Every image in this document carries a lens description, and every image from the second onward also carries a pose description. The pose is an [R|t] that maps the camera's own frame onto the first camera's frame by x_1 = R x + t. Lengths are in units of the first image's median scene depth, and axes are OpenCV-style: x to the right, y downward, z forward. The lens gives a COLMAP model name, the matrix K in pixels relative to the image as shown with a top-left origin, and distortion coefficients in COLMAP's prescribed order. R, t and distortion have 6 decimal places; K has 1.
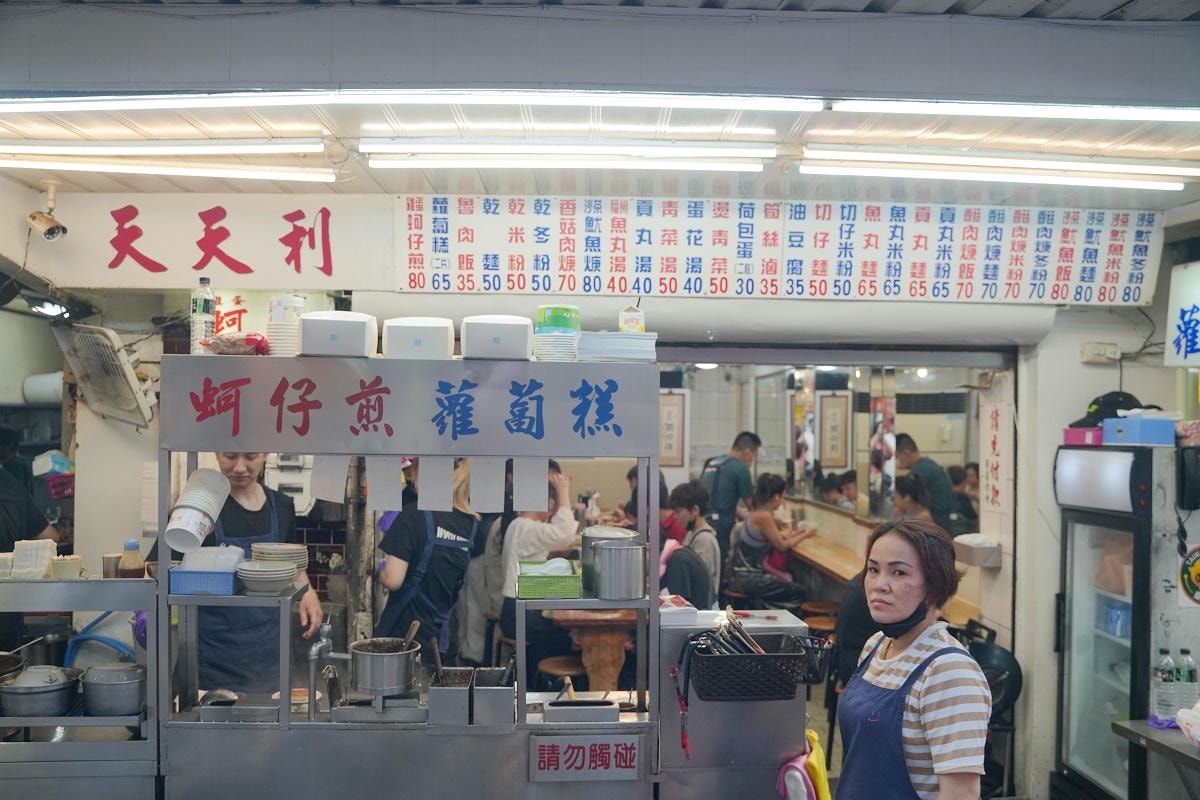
lens RADIAL K [[999.3, 0, 596.1], [0, 999.3, 404.6], [0, 0, 1]] dist [-0.073277, 0.006927]
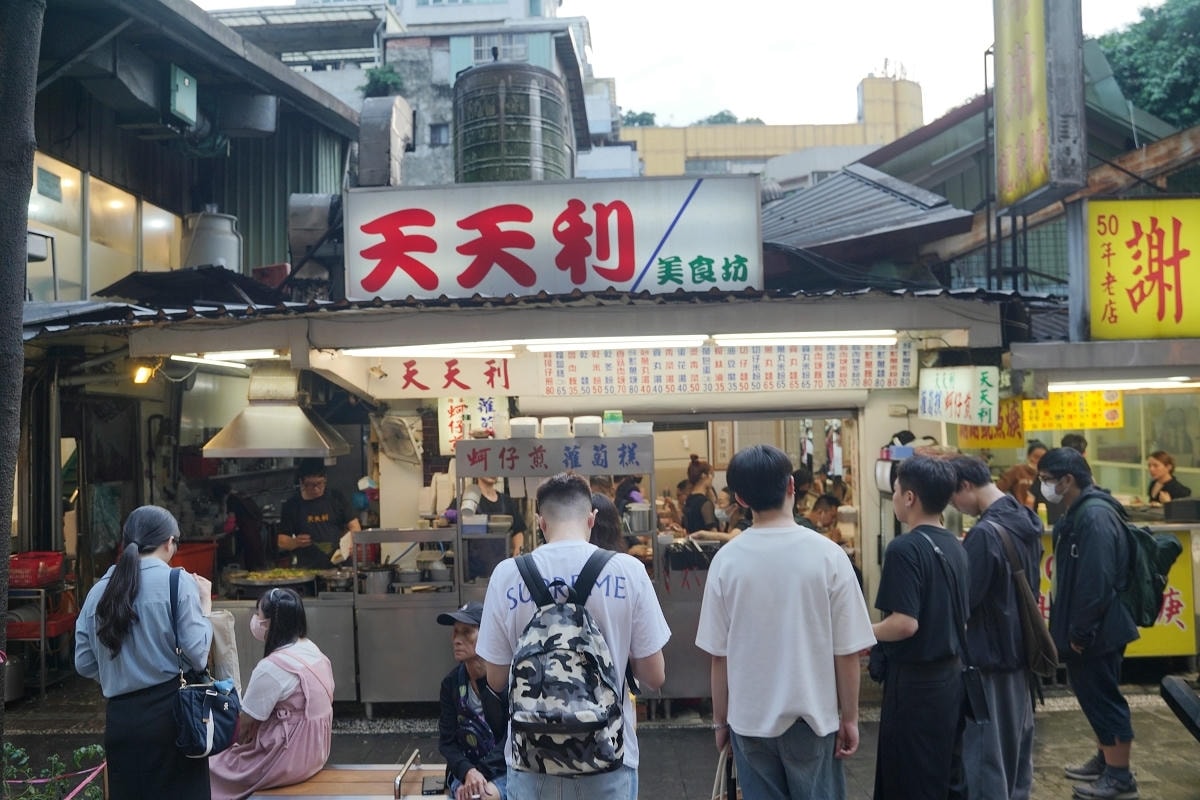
lens RADIAL K [[999.3, 0, 600.3], [0, 999.3, 398.3], [0, 0, 1]] dist [-0.073277, 0.006927]
pose [[0.994121, -0.038124, -0.101339, 0.137367], [0.037351, 0.999257, -0.009521, -0.084802], [0.101627, 0.005680, 0.994806, -1.078581]]
